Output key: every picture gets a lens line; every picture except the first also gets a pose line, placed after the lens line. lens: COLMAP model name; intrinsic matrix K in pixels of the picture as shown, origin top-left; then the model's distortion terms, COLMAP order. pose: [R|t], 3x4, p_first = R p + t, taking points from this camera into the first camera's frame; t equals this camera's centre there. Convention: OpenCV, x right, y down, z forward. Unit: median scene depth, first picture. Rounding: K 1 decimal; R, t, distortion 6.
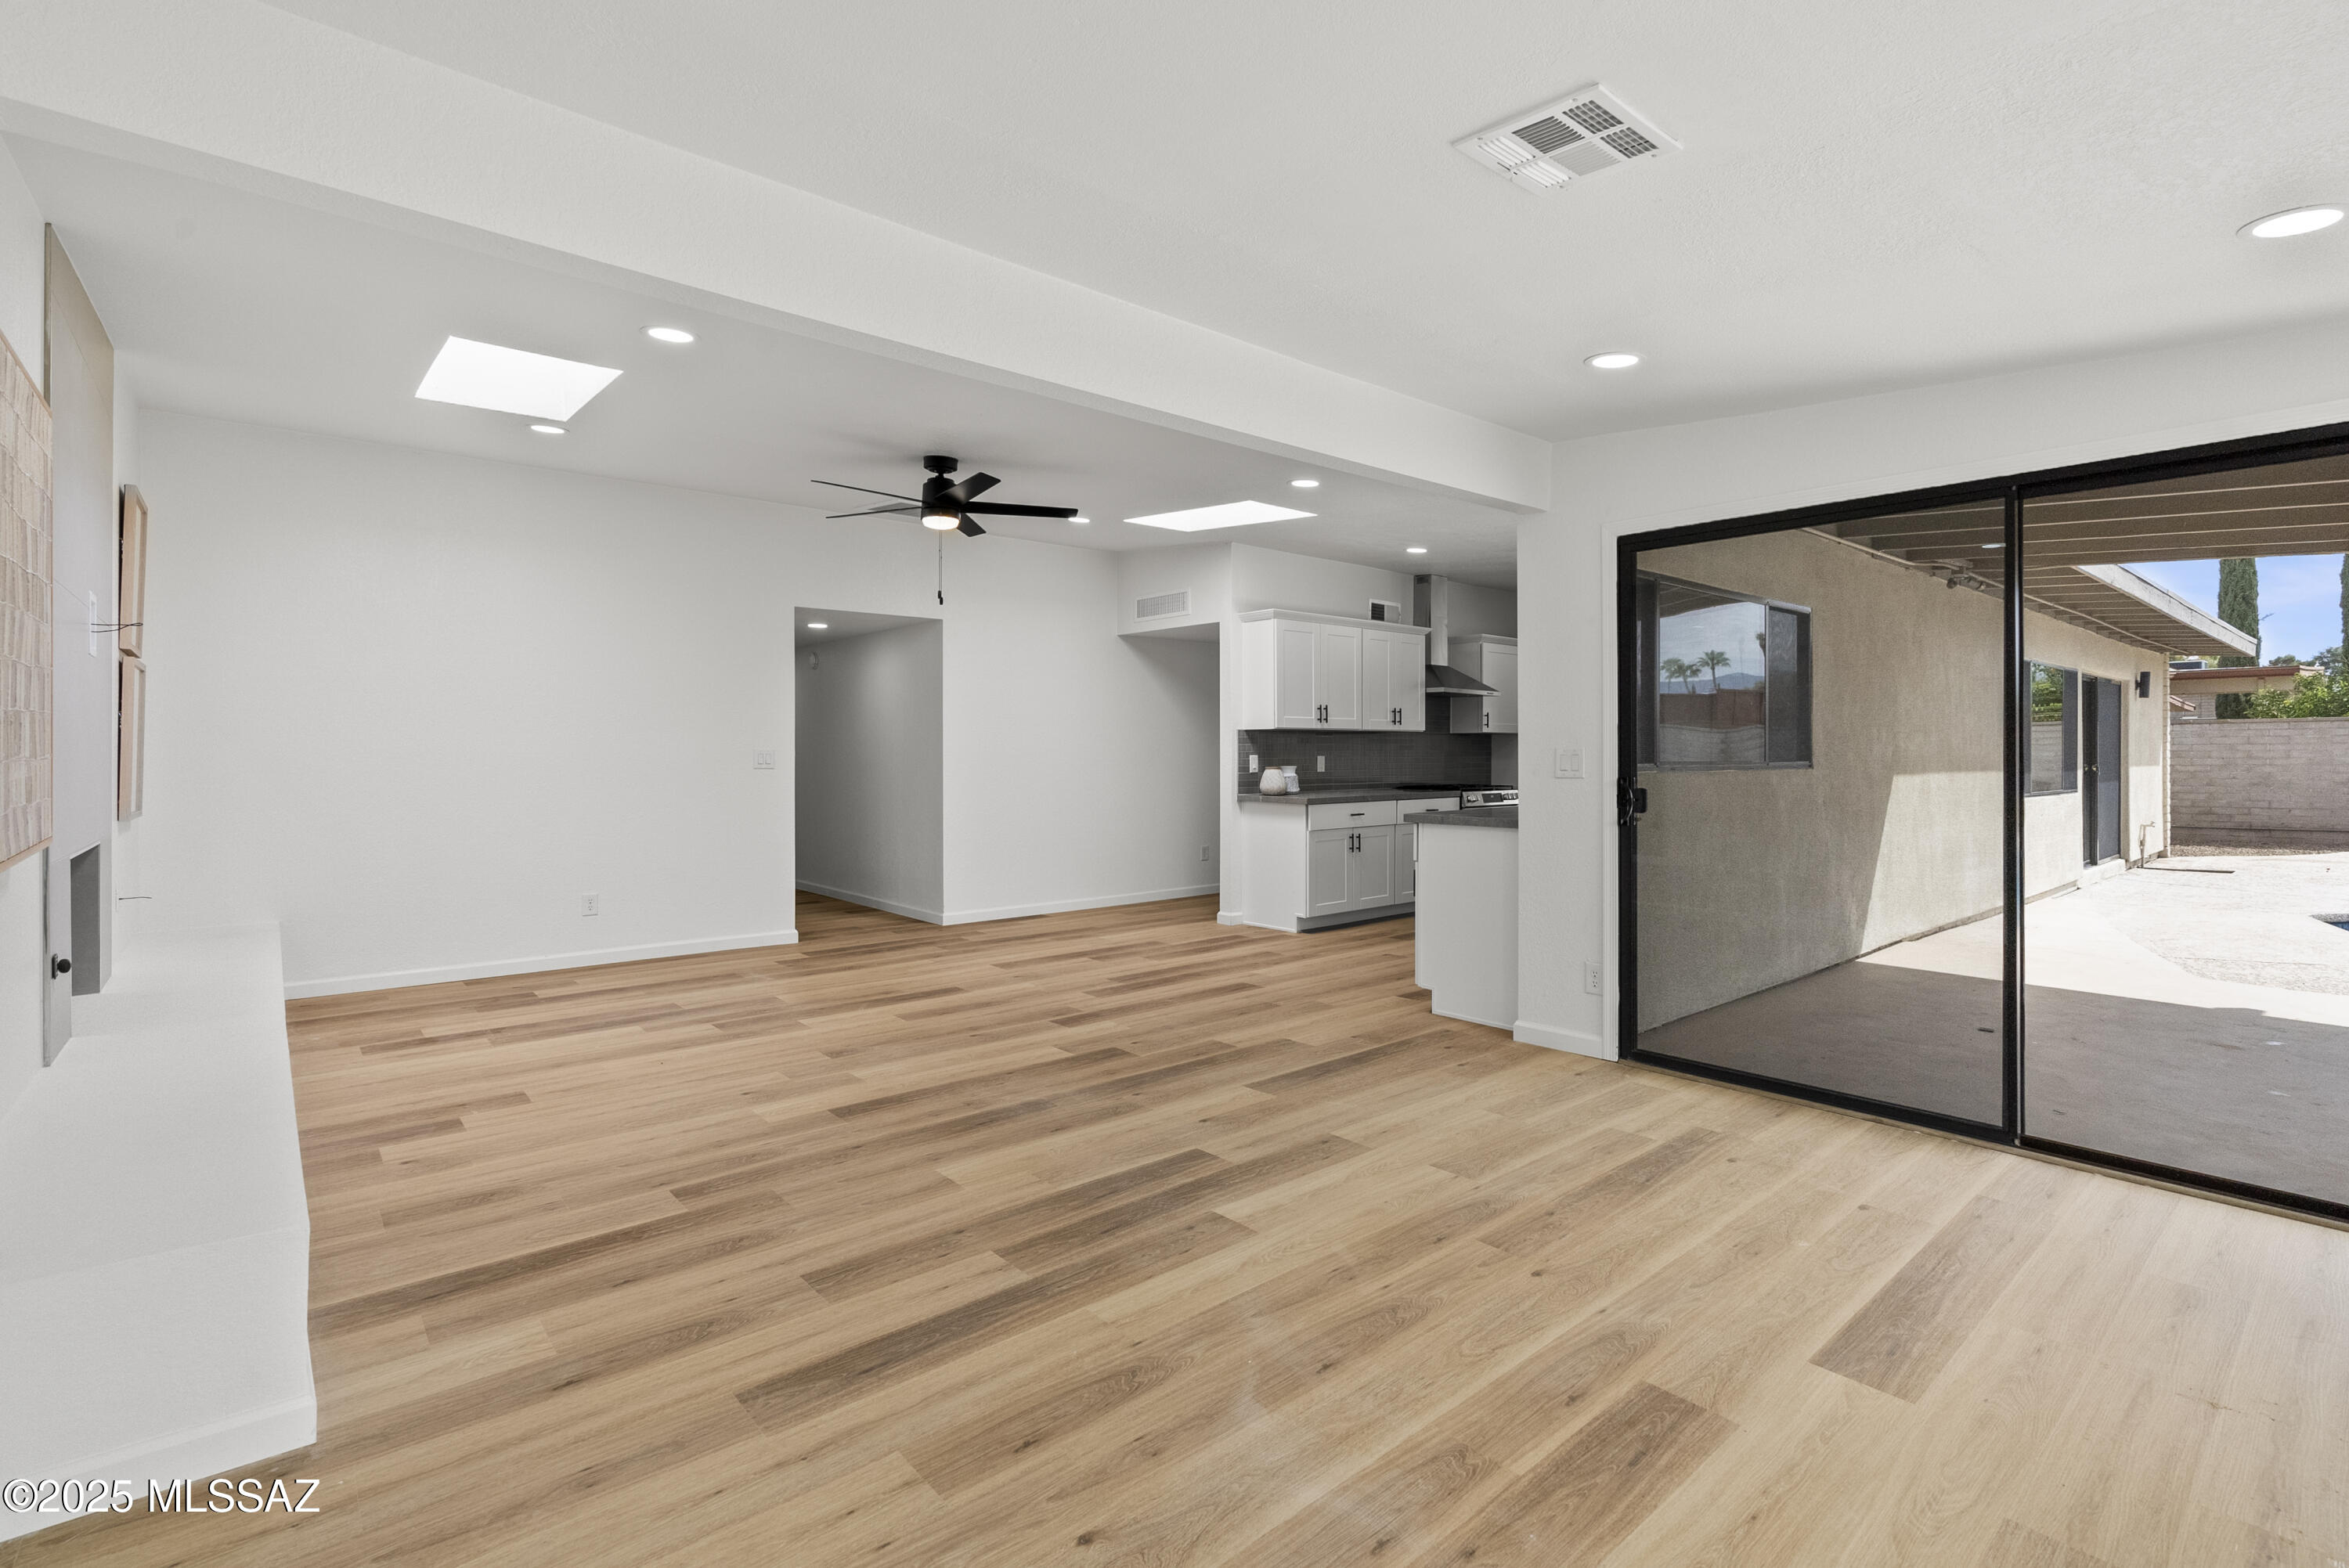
lens RADIAL K [[1071.2, 0, 1176.7], [0, 1071.2, 767.8], [0, 0, 1]] dist [-0.011925, 0.003406]
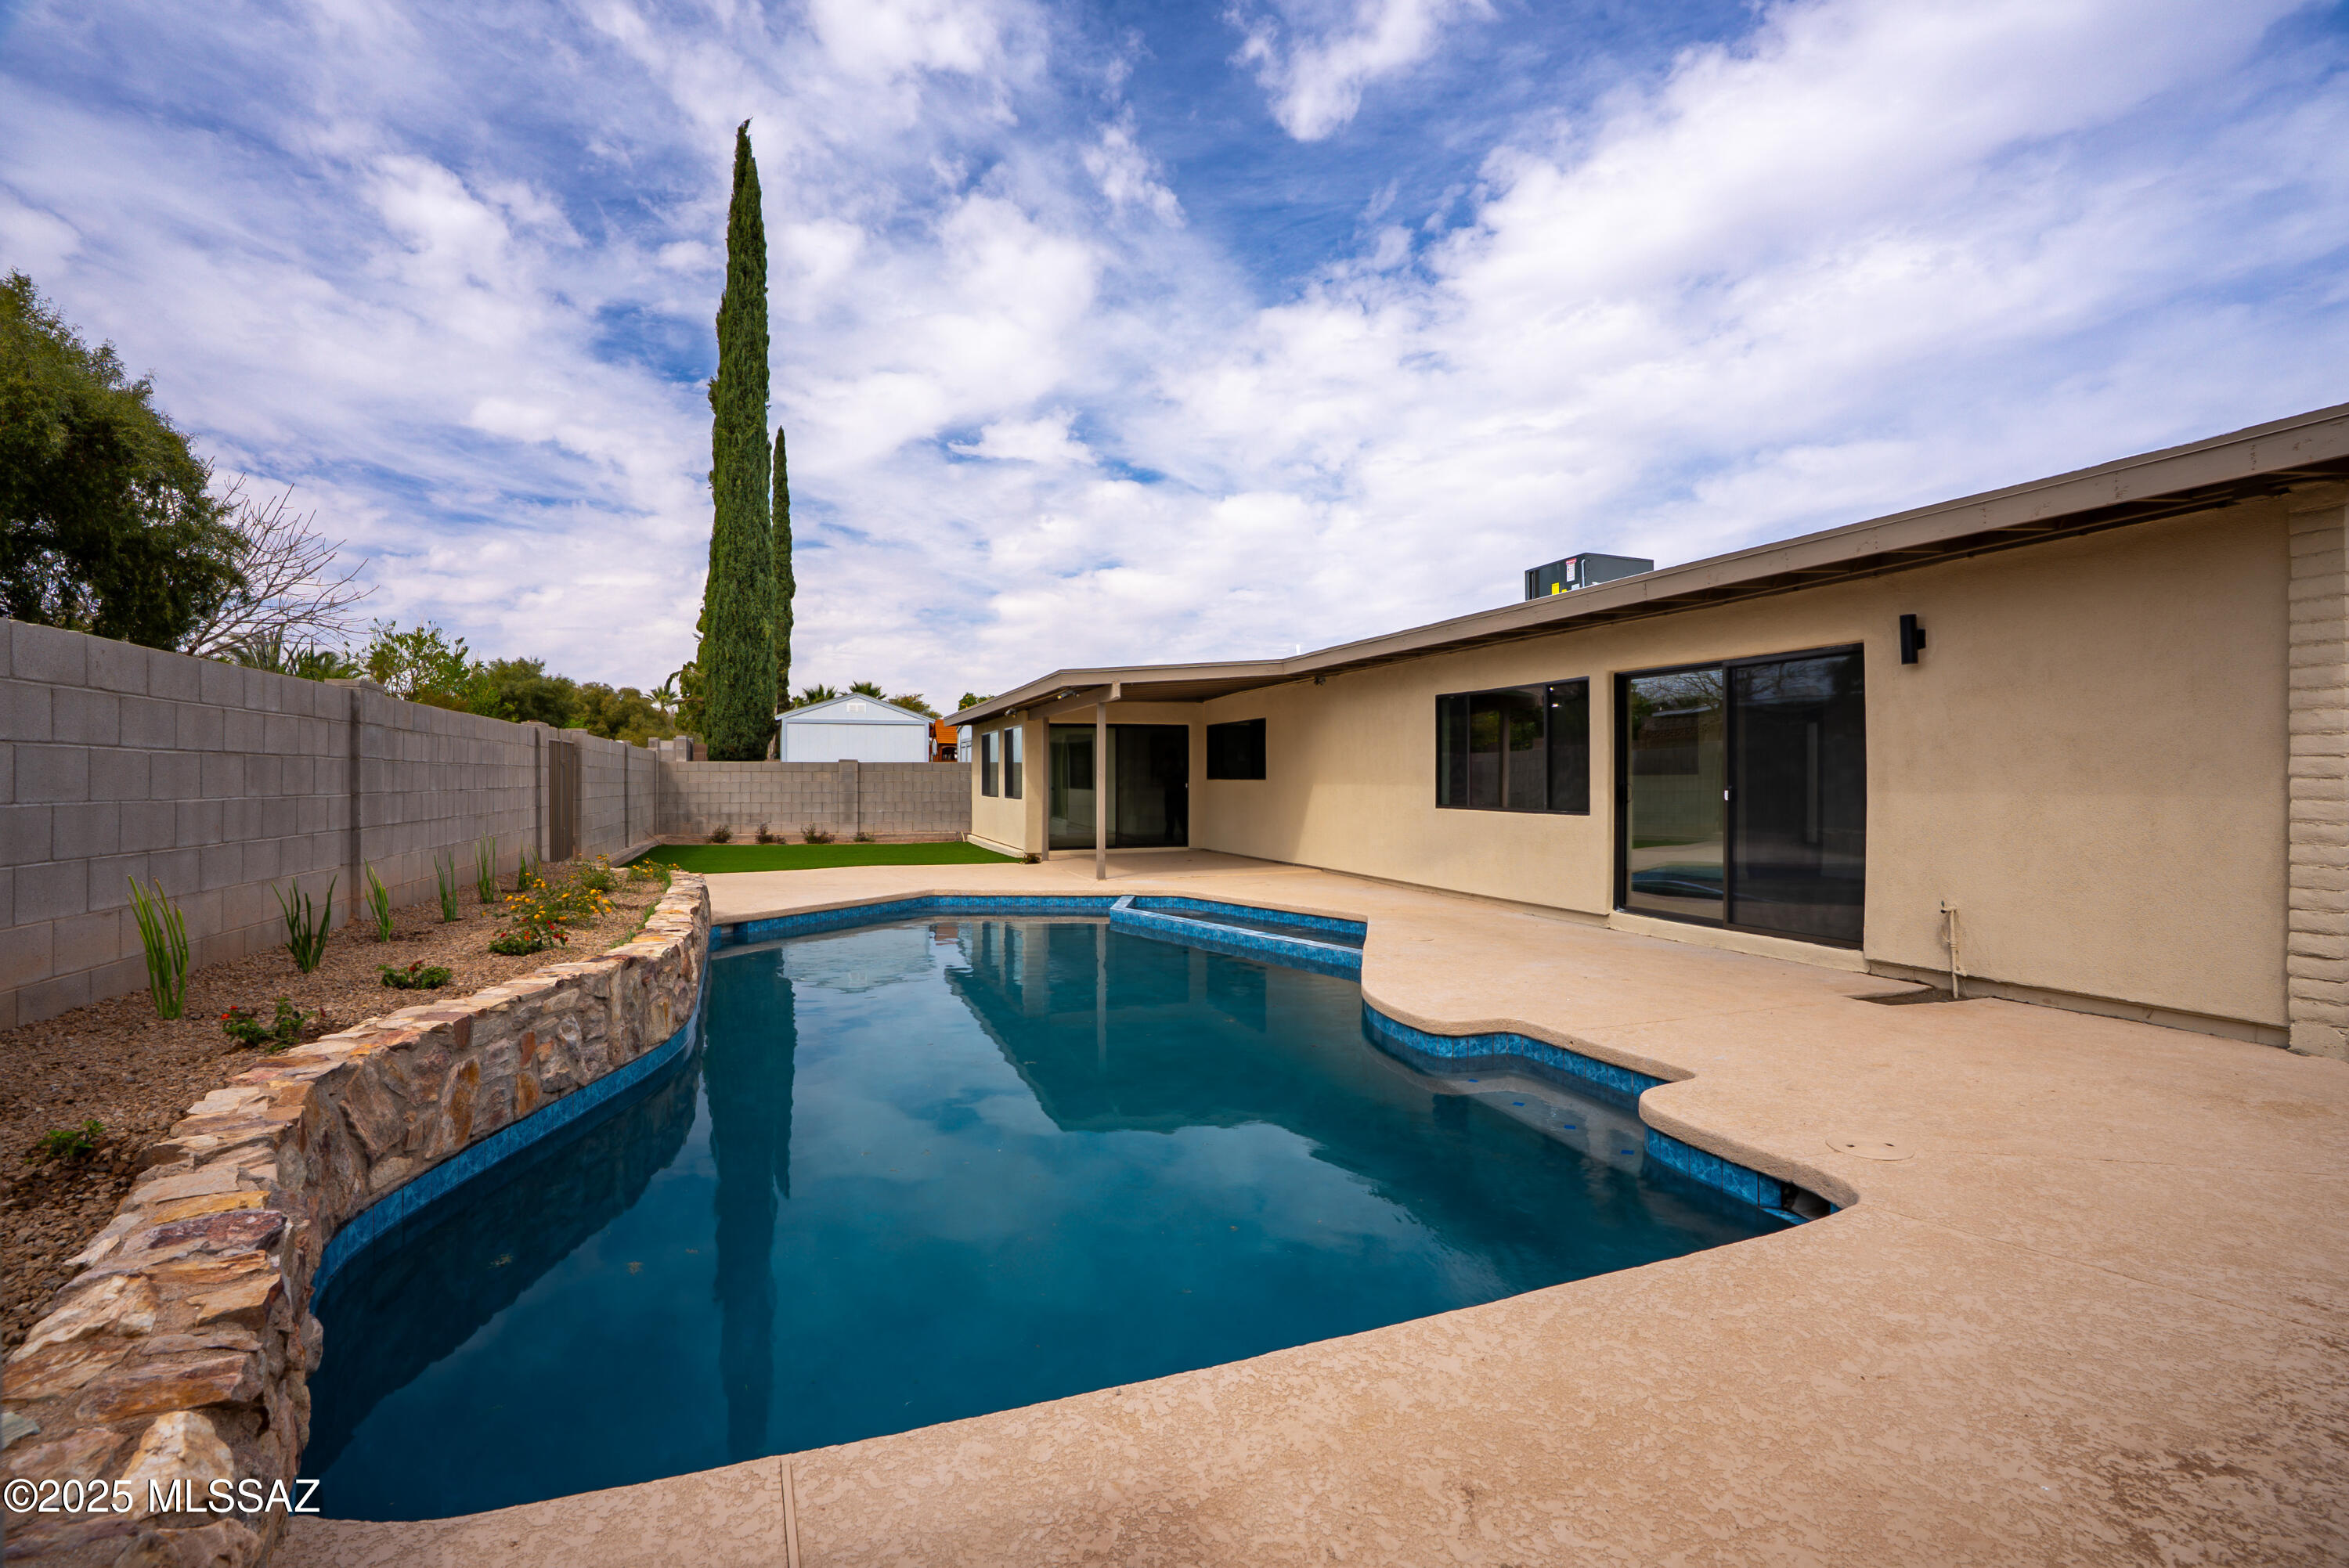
lens RADIAL K [[1071.2, 0, 1169.9], [0, 1071.2, 773.7], [0, 0, 1]] dist [-0.011925, 0.003406]
pose [[-0.356241, -0.006677, -0.934370, 6.859631], [-0.011574, 0.999929, -0.002733, -0.013585], [0.934322, 0.009841, -0.356293, 3.742886]]
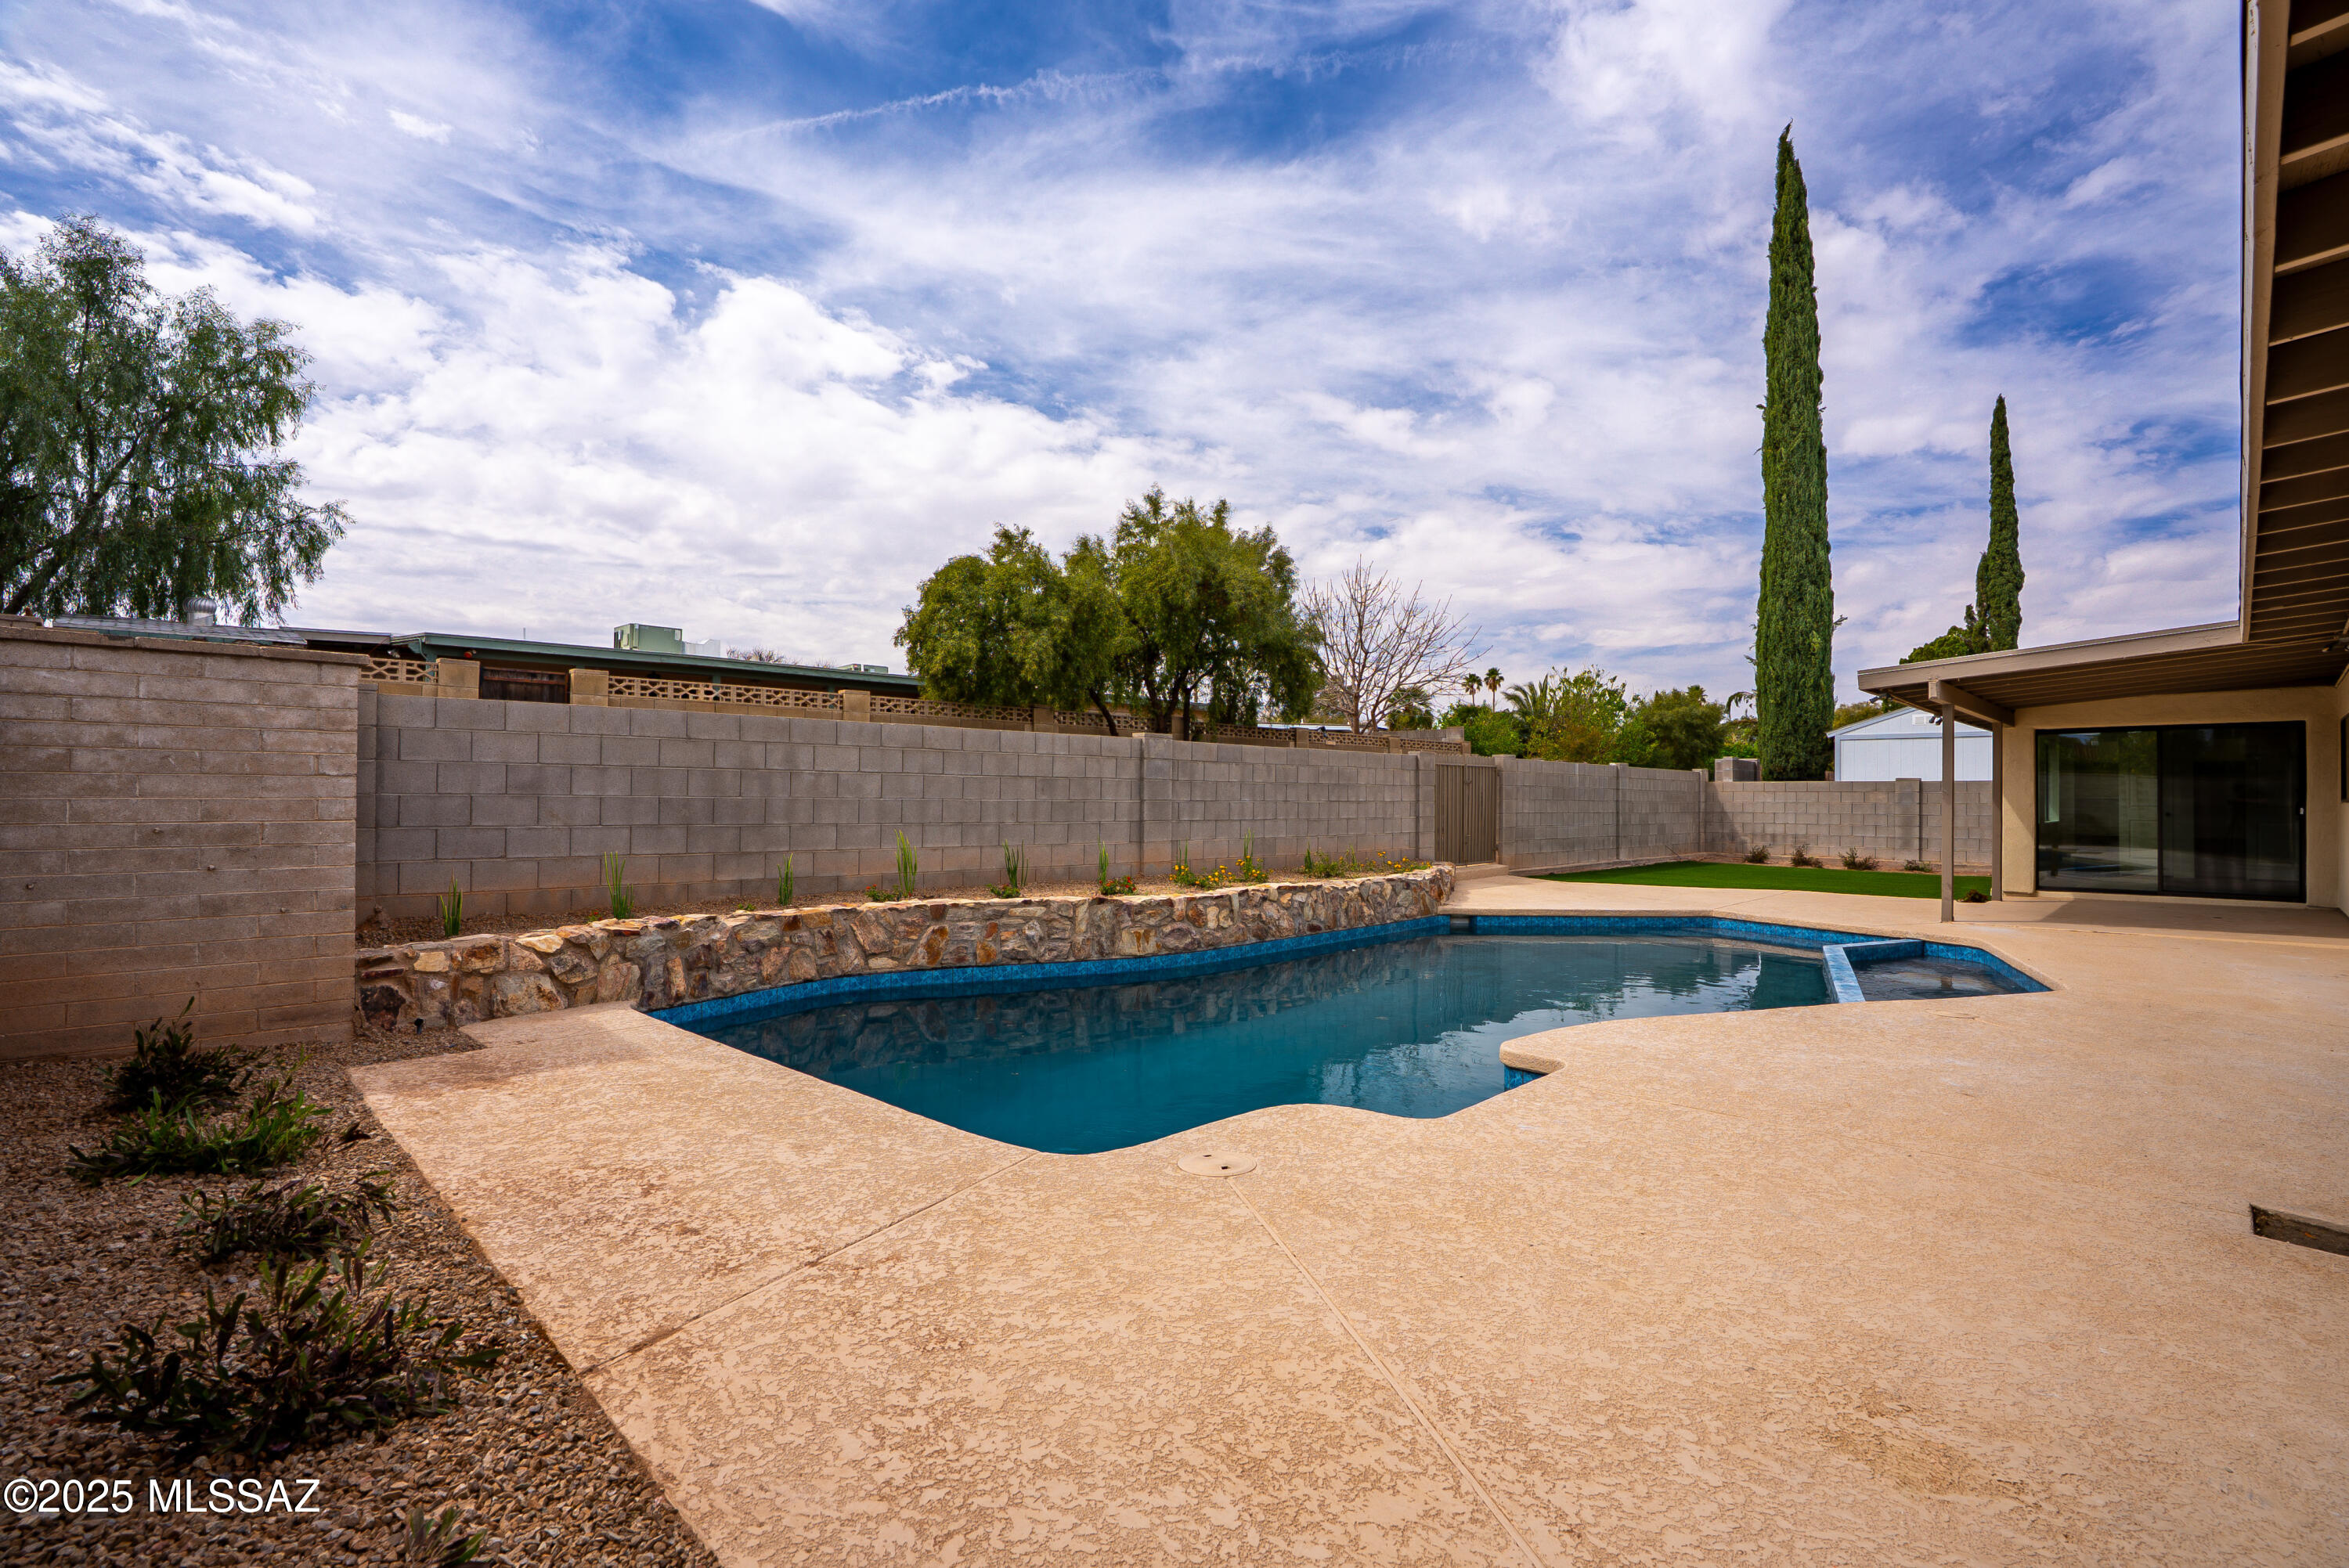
lens RADIAL K [[1071.2, 0, 1185.5], [0, 1071.2, 776.9], [0, 0, 1]] dist [-0.011925, 0.003406]
pose [[-0.996809, -0.008769, -0.079346, 5.498489], [-0.008183, 0.999937, -0.007707, -0.026919], [0.079409, -0.007033, -0.996817, 5.340200]]
